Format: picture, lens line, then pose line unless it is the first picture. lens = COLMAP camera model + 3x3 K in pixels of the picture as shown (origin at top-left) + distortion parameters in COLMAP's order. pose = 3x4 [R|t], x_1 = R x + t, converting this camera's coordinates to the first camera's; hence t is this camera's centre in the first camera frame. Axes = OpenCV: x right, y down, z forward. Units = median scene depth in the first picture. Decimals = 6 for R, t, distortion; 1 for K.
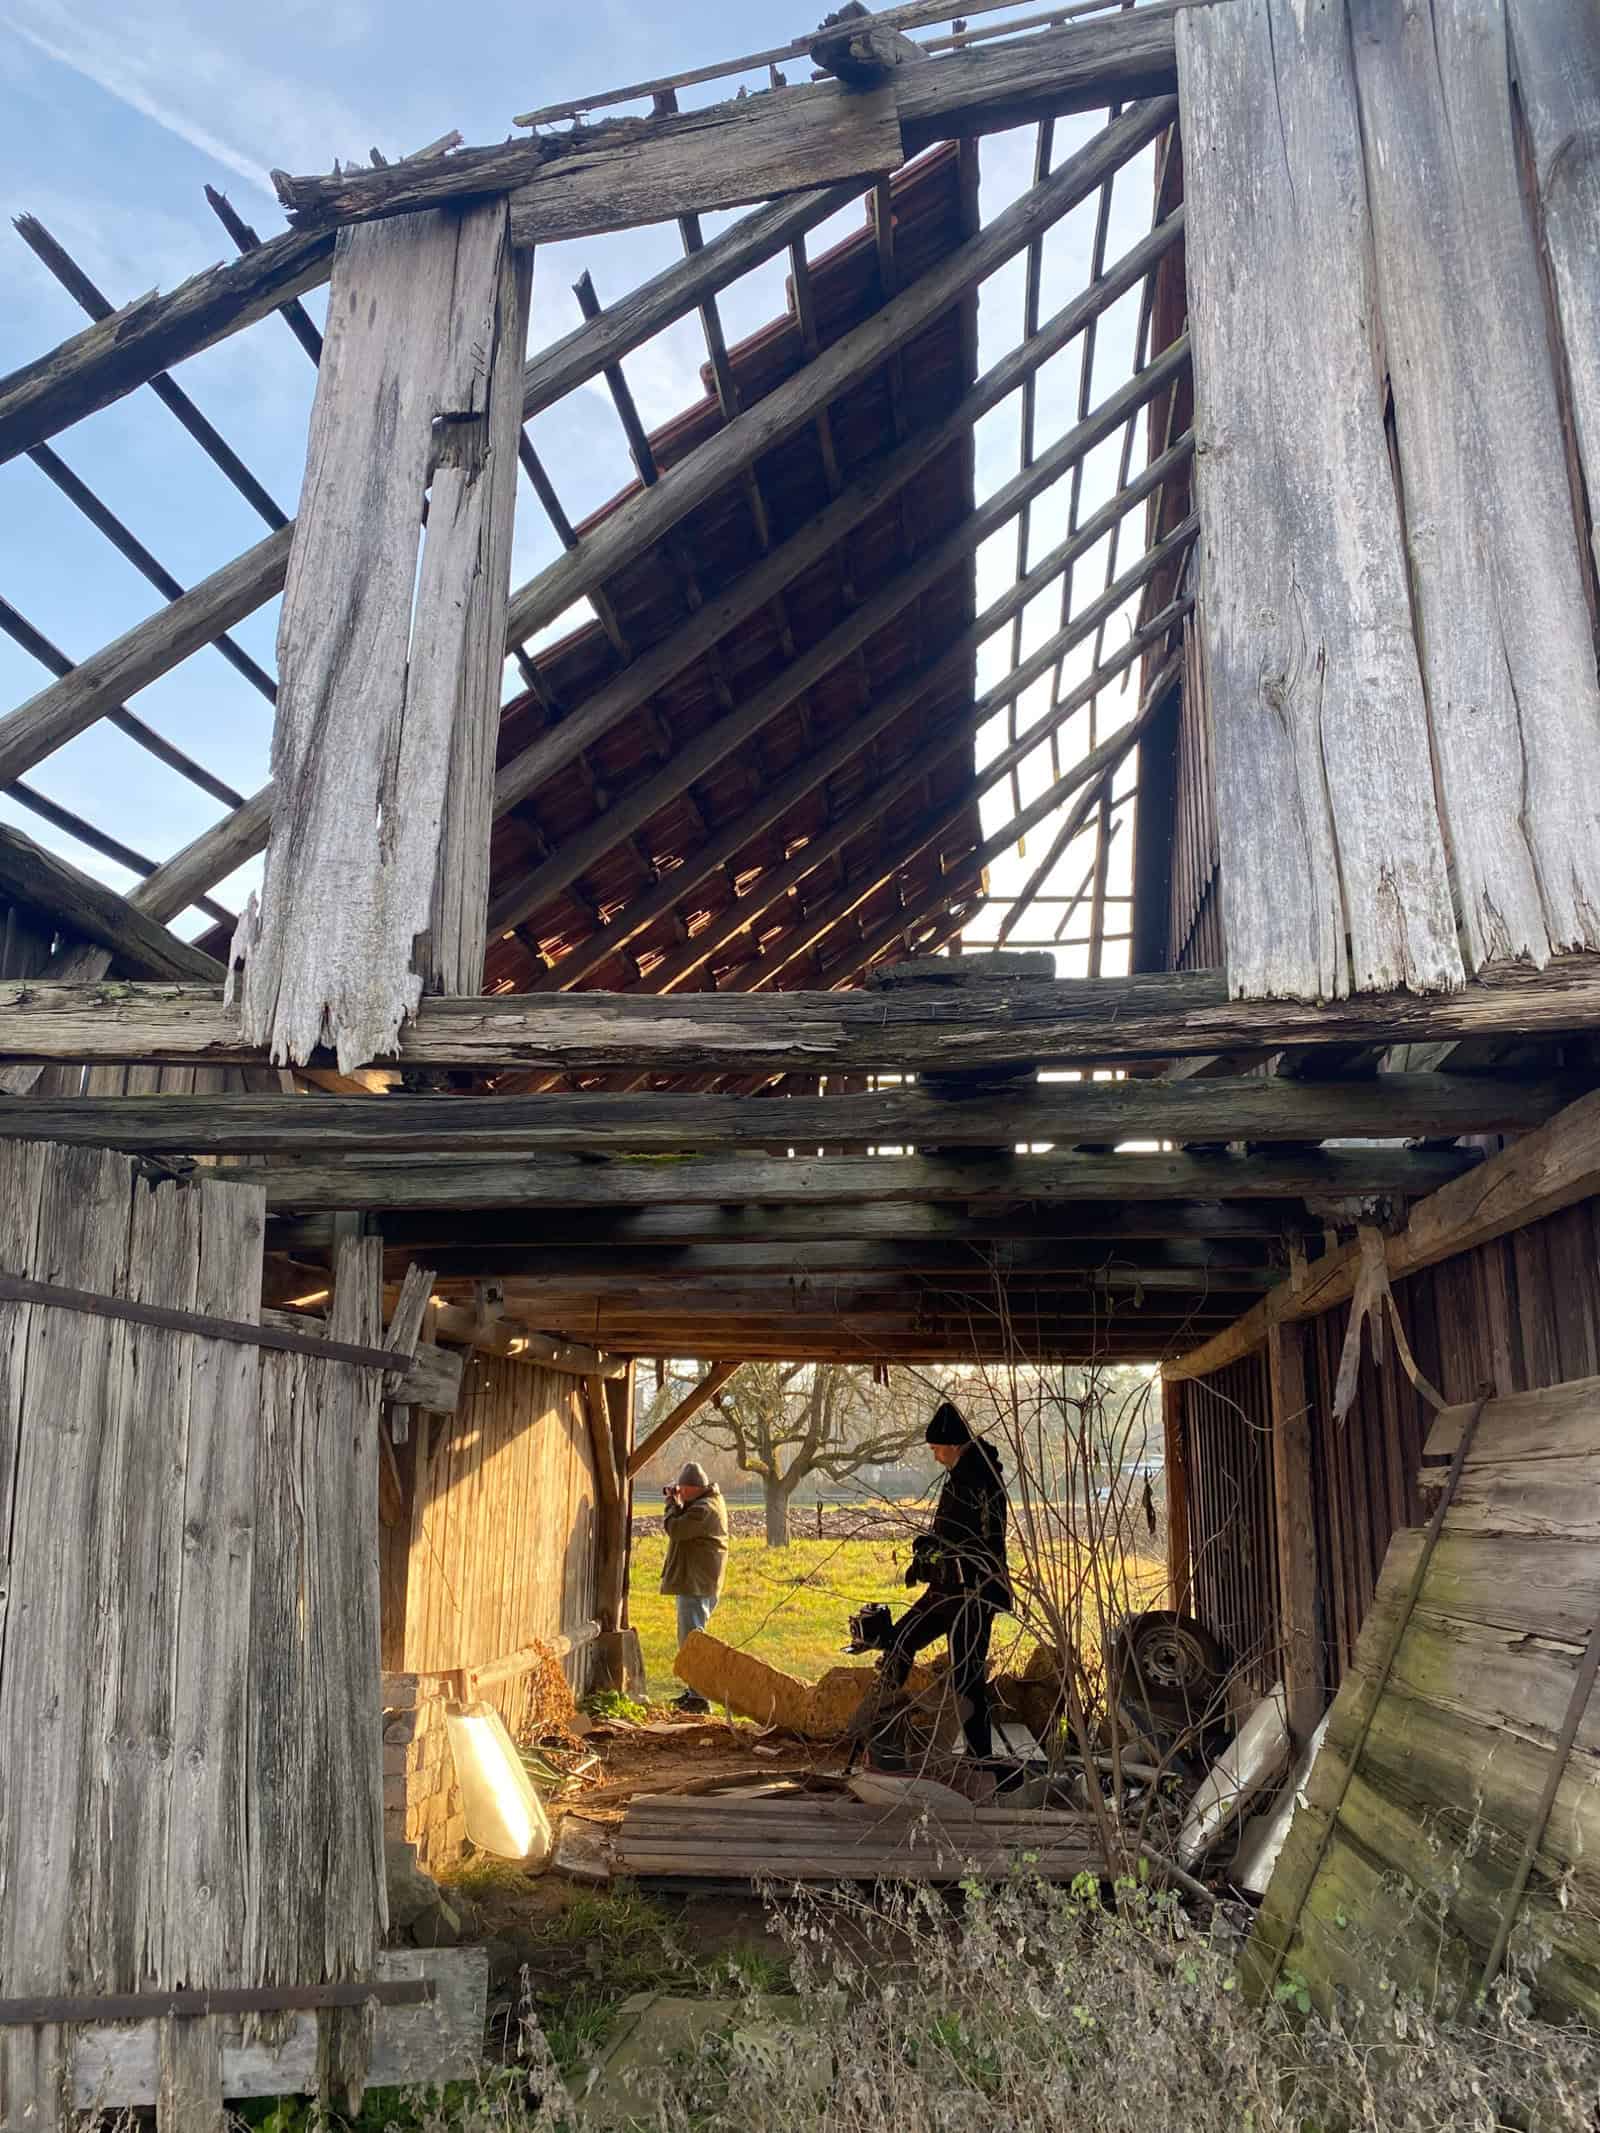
lens RADIAL K [[1597.9, 0, 798.5], [0, 1597.9, 1071.1], [0, 0, 1]] dist [0.026916, -0.025574]
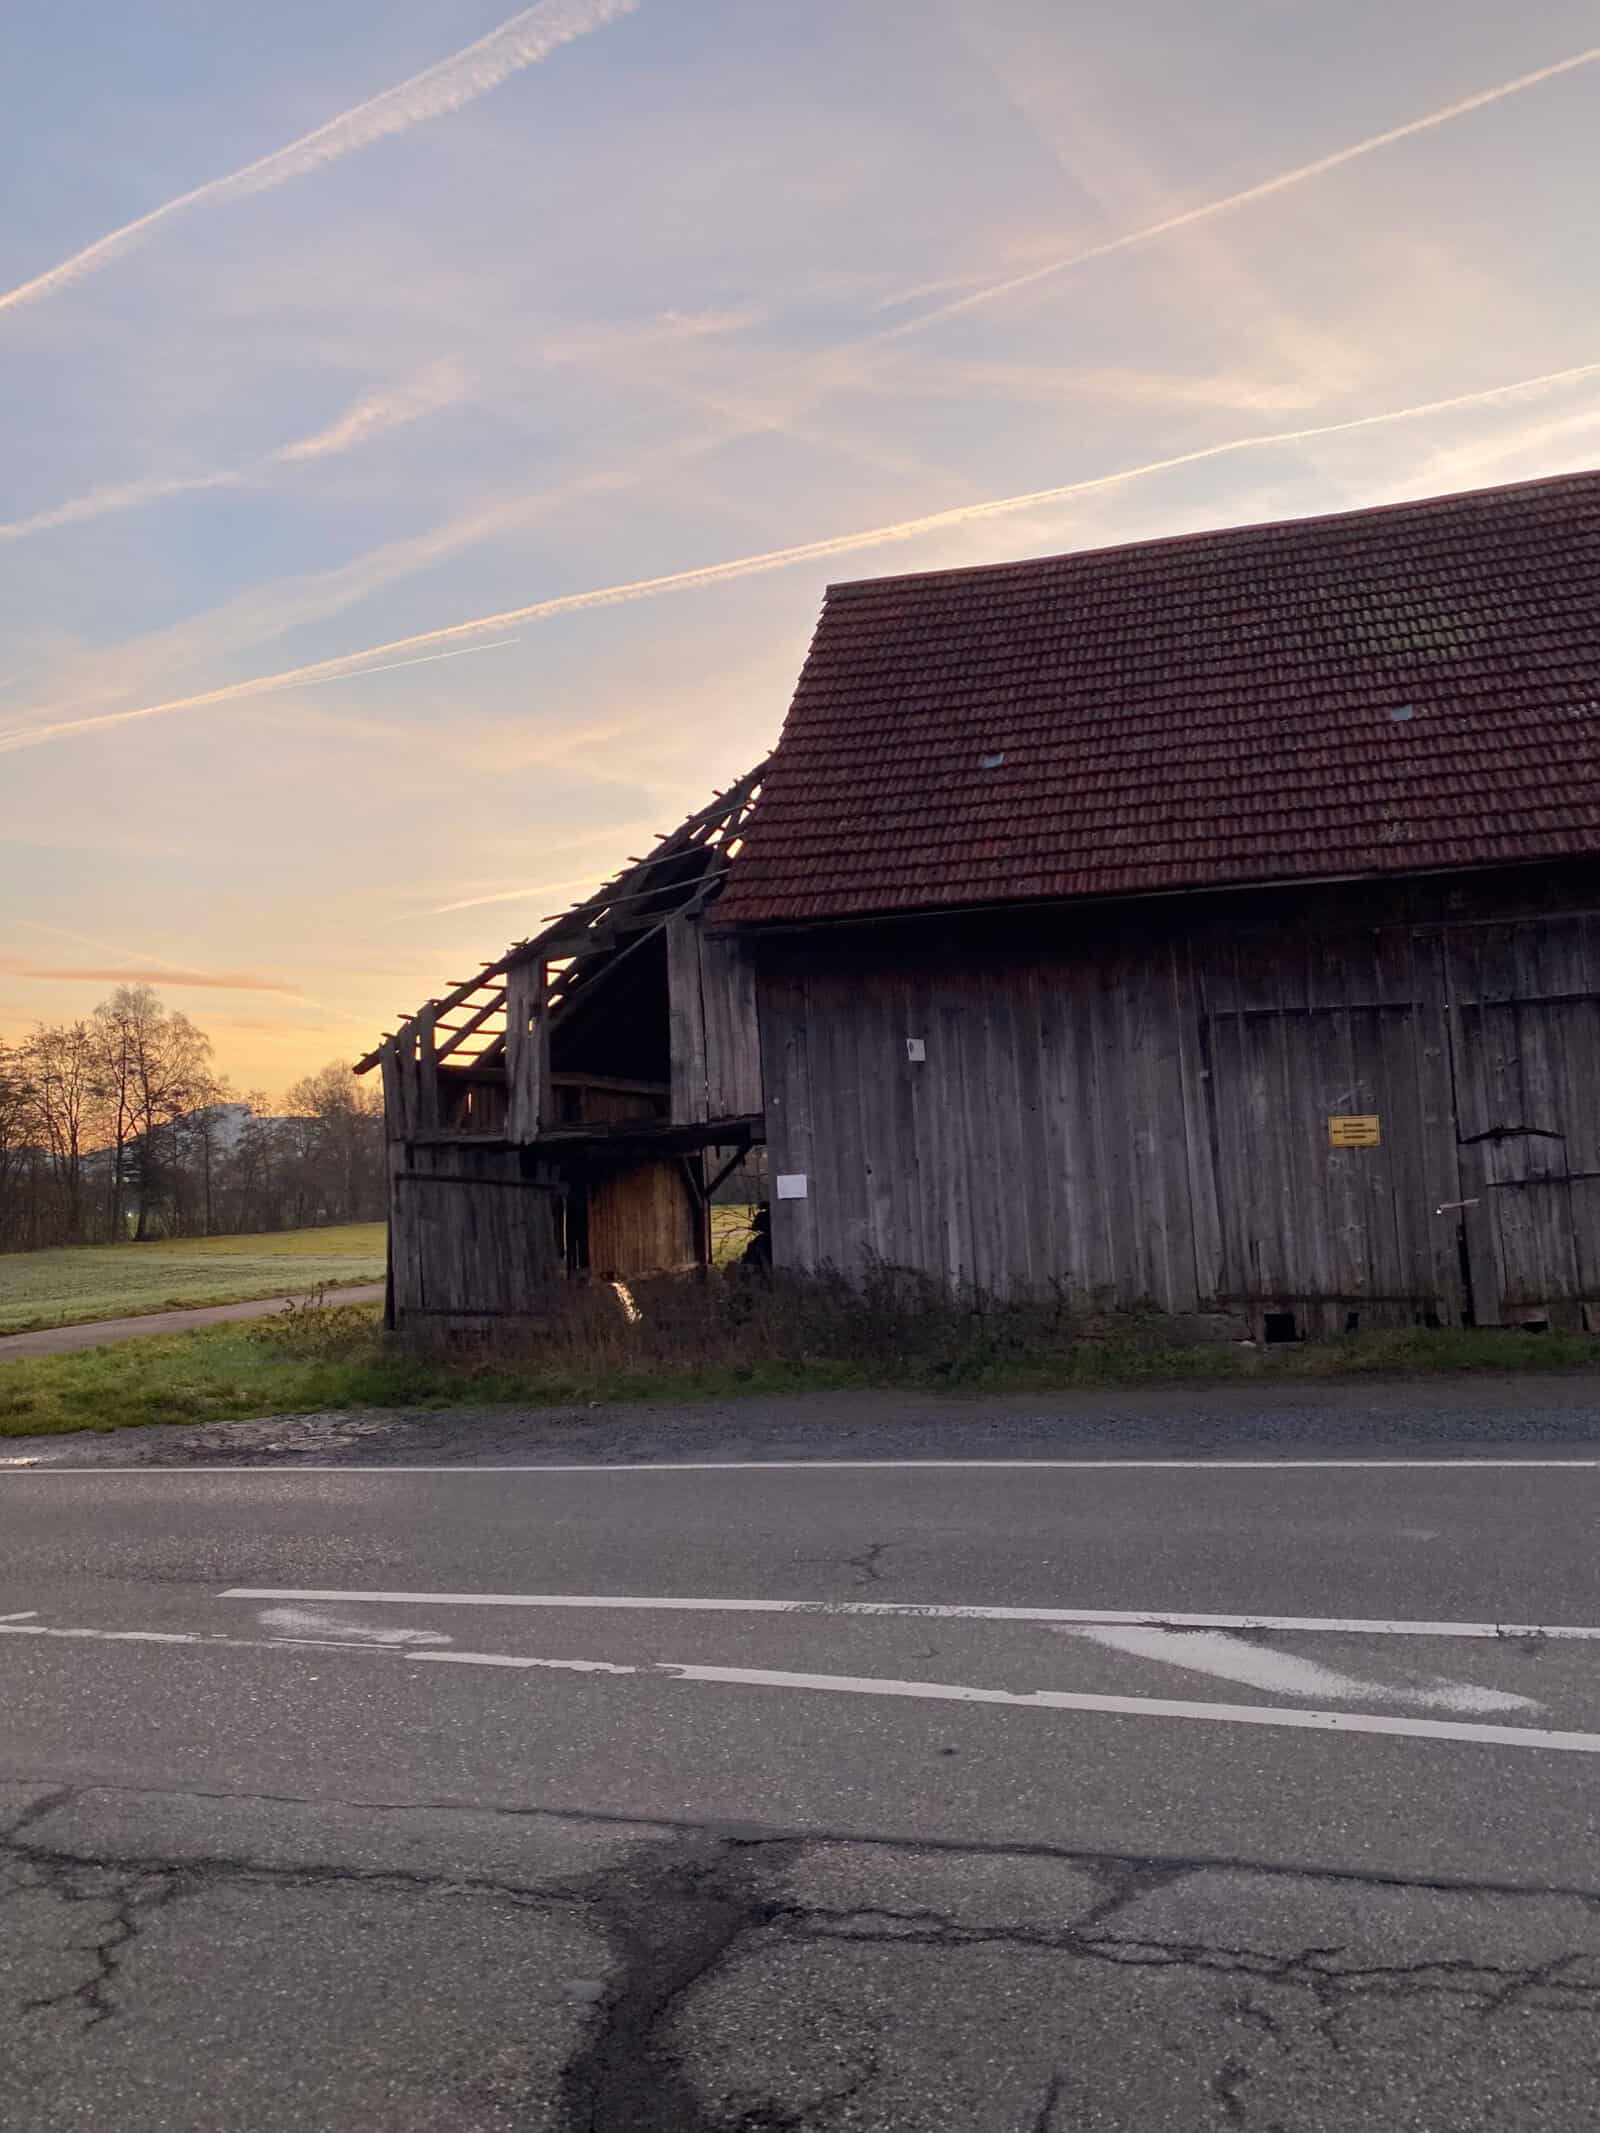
lens RADIAL K [[1597.9, 0, 802.2], [0, 1597.9, 1060.5], [0, 0, 1]] dist [0.026916, -0.025574]
pose [[0.983972, -0.071779, -0.163238, 1.366625], [0.098446, 0.981926, 0.161648, -0.939359], [0.148684, -0.175127, 0.973254, -3.639225]]
